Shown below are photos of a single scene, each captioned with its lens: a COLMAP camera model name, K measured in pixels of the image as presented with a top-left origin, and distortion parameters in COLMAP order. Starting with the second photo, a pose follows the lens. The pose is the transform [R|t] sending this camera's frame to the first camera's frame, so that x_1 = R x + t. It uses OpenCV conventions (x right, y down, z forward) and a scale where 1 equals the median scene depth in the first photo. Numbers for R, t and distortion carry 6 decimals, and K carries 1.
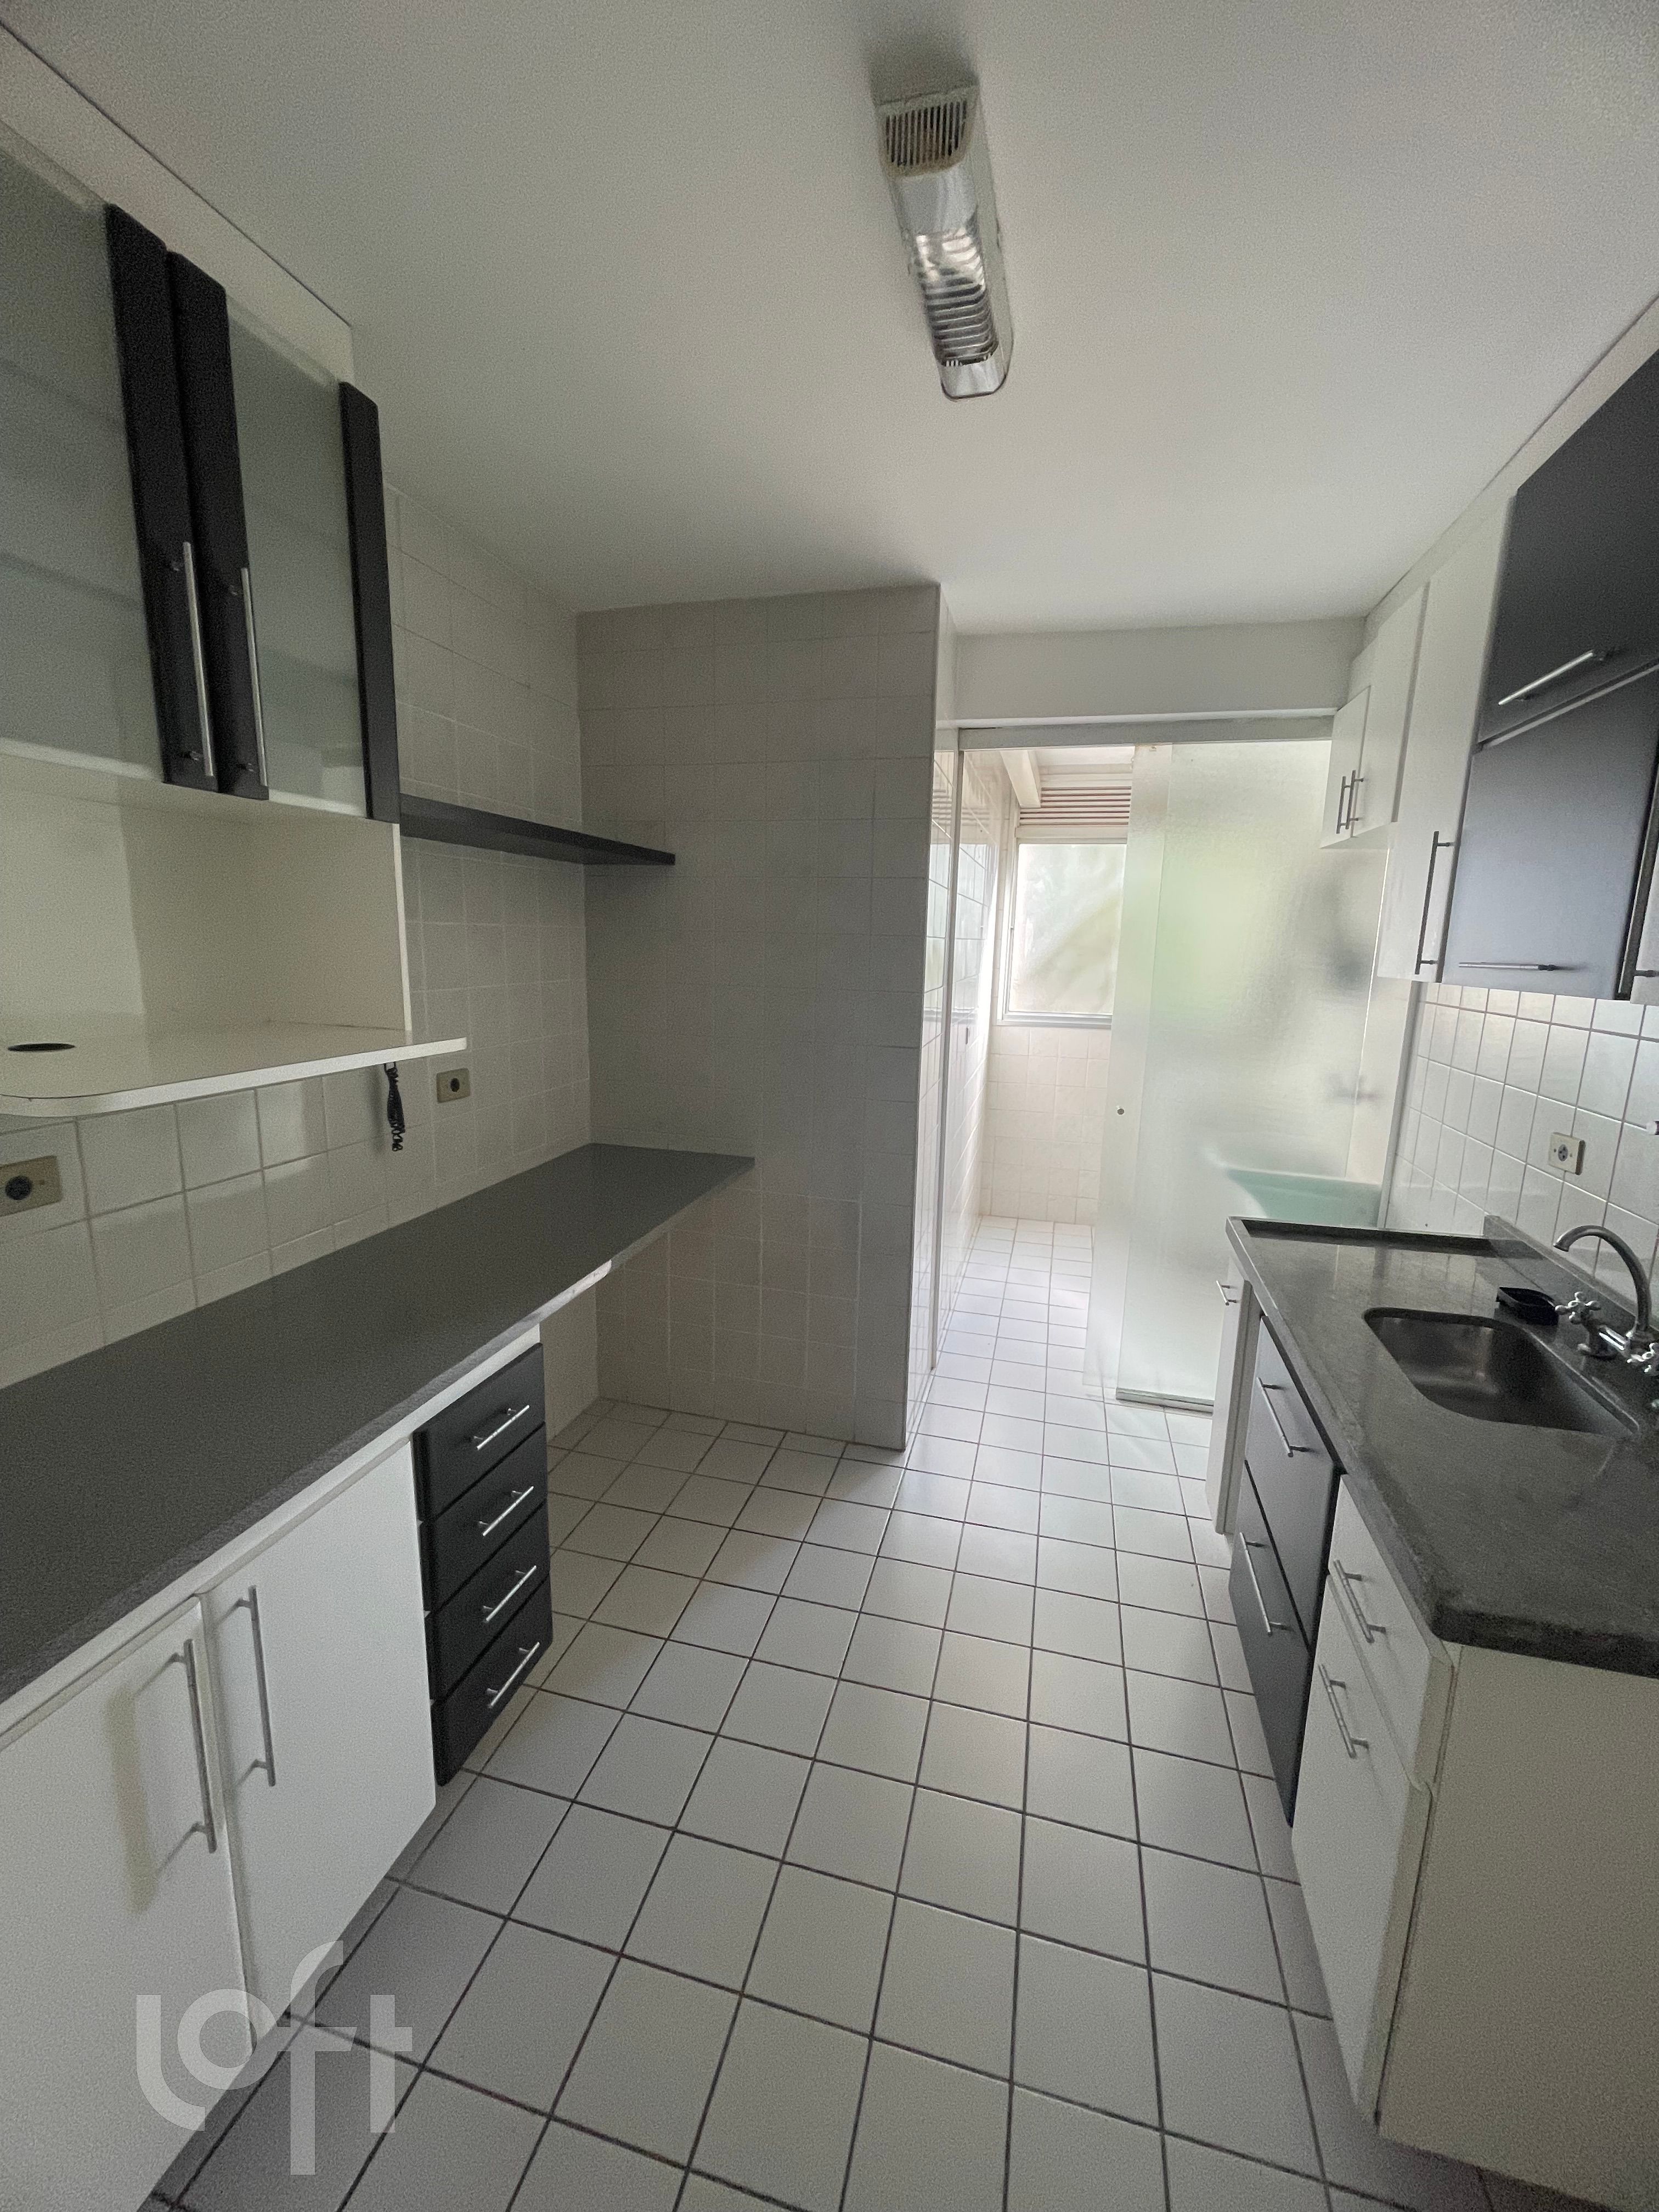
lens RADIAL K [[889.1, 0, 829.0], [0, 889.1, 1102.6], [0, 0, 1]] dist [-0.002408, -0.000508]
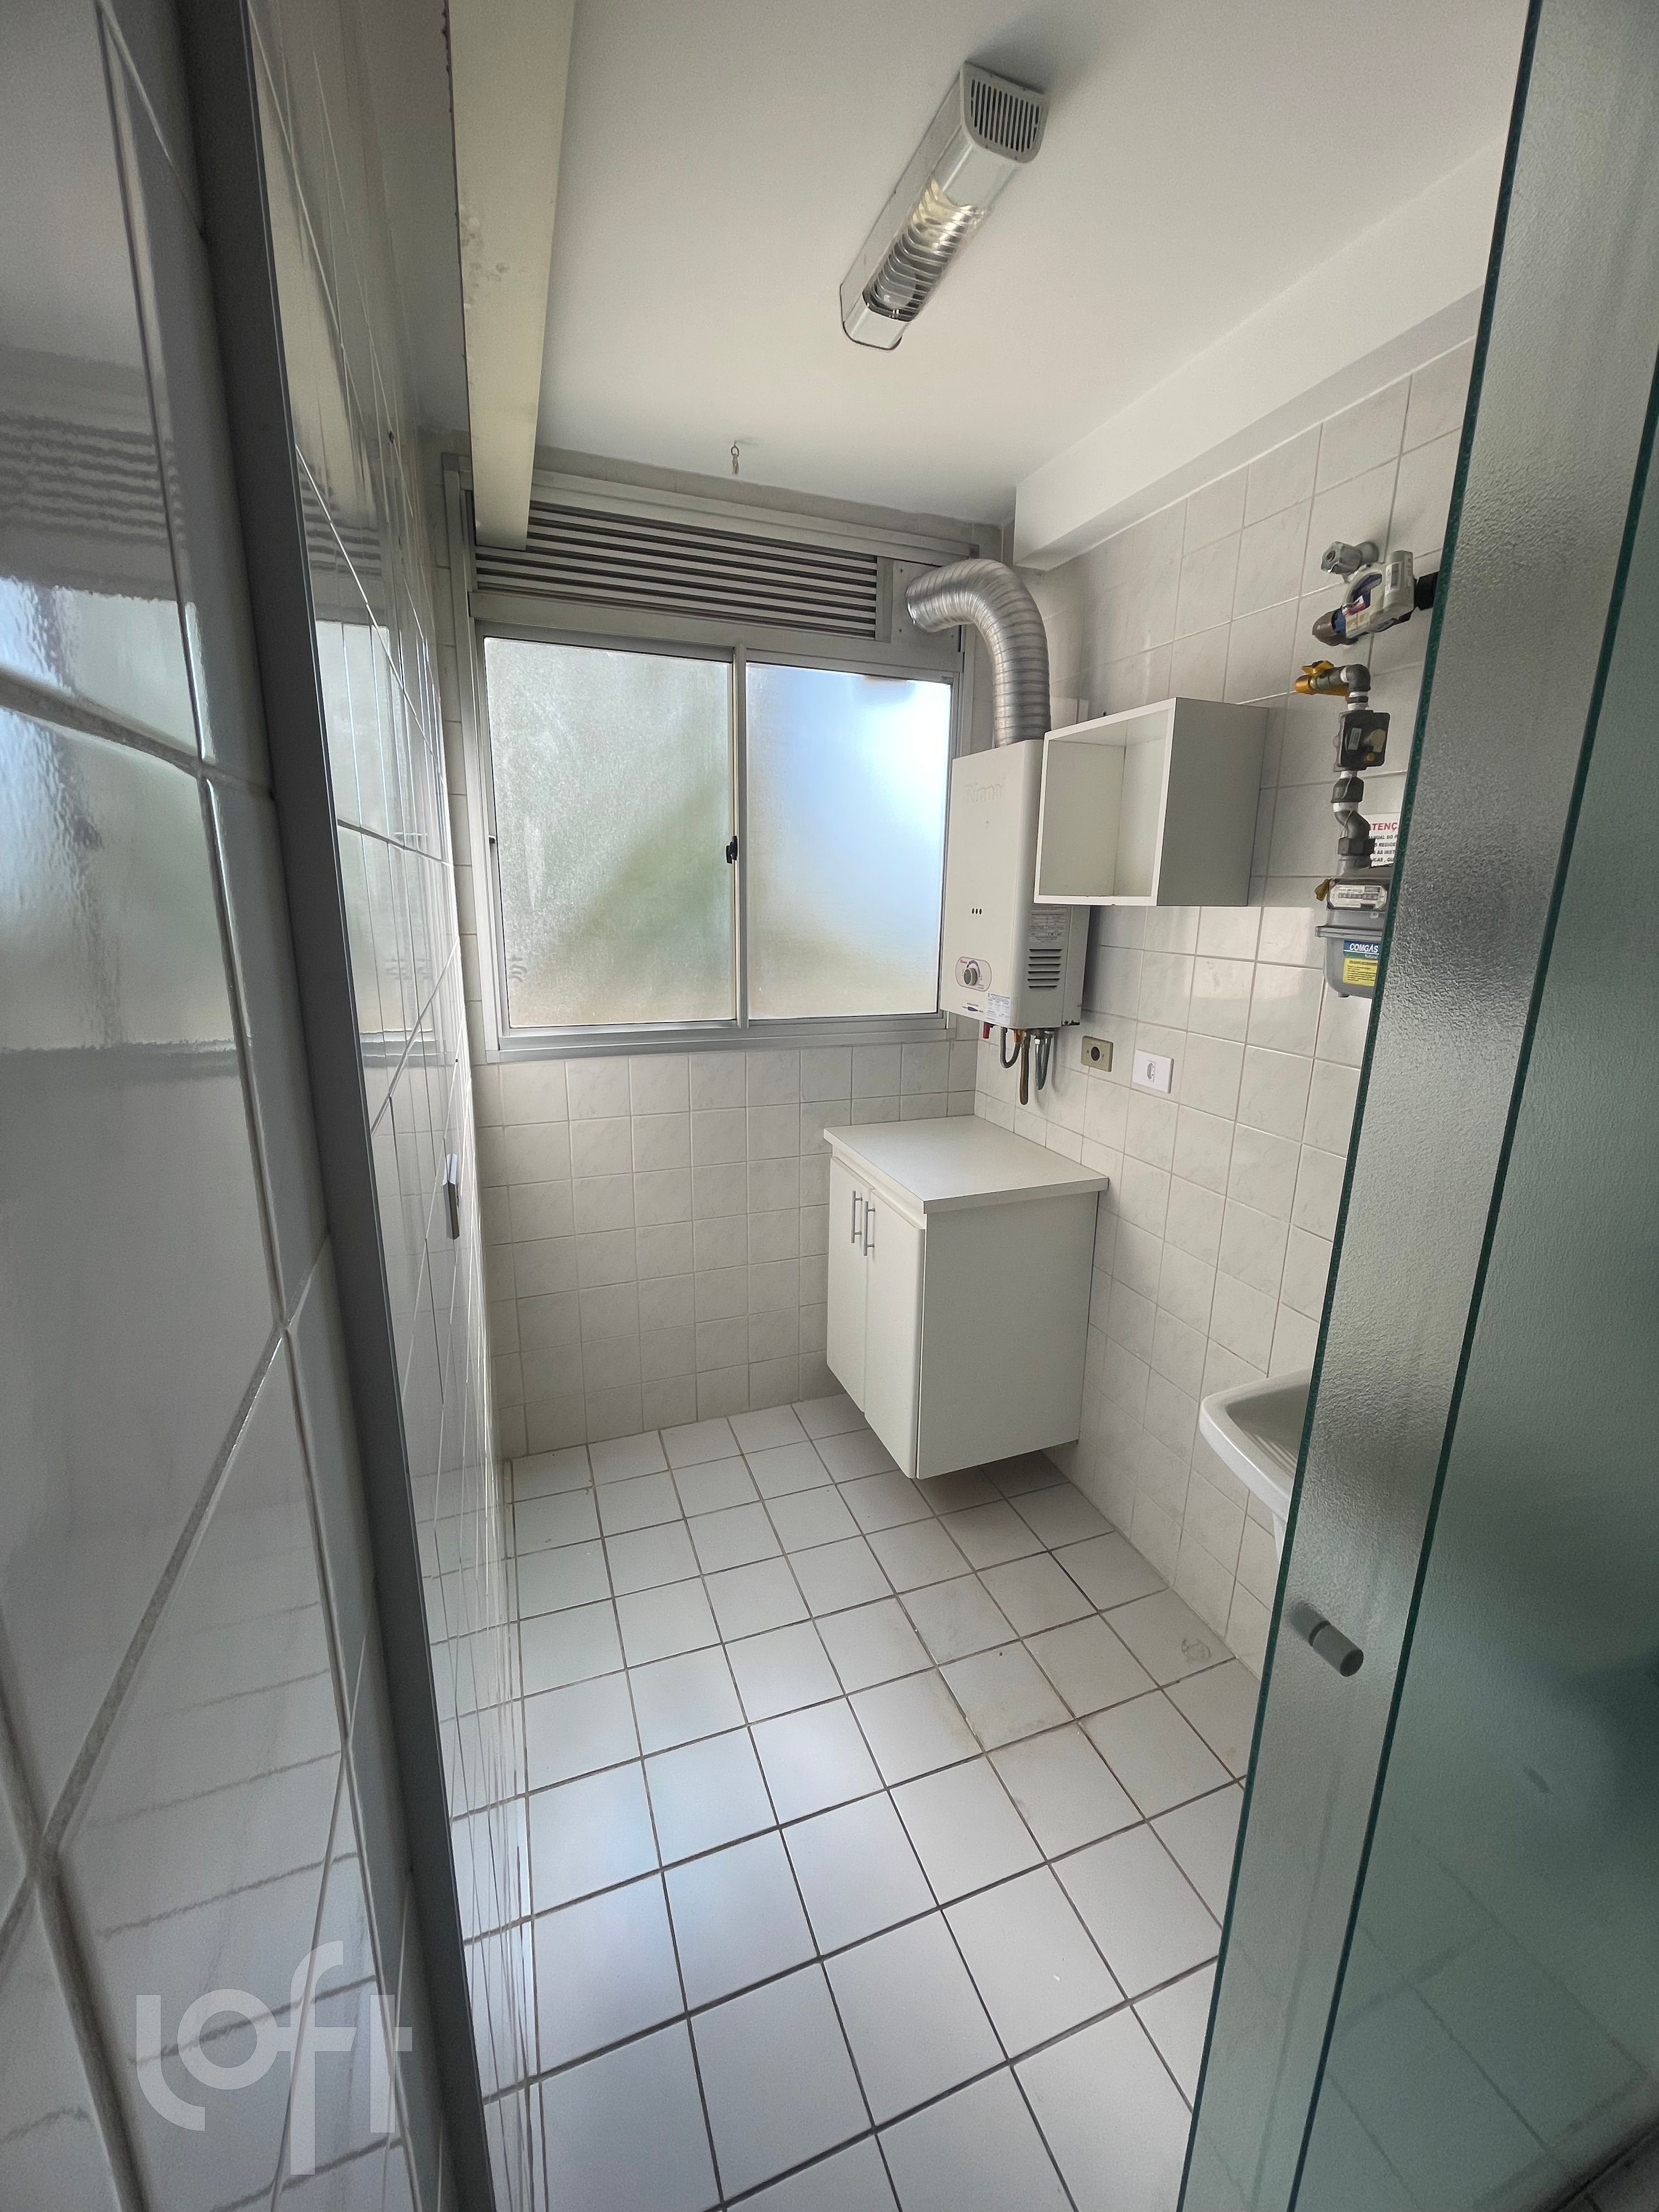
lens RADIAL K [[889.1, 0, 828.9], [0, 889.1, 1106.8], [0, 0, 1]] dist [-0.002408, -0.000508]
pose [[0.817578, -0.151556, 0.555515, 0.080980], [0.112357, 0.988186, 0.104235, -0.096923], [-0.564749, -0.022804, 0.824947, 0.557408]]
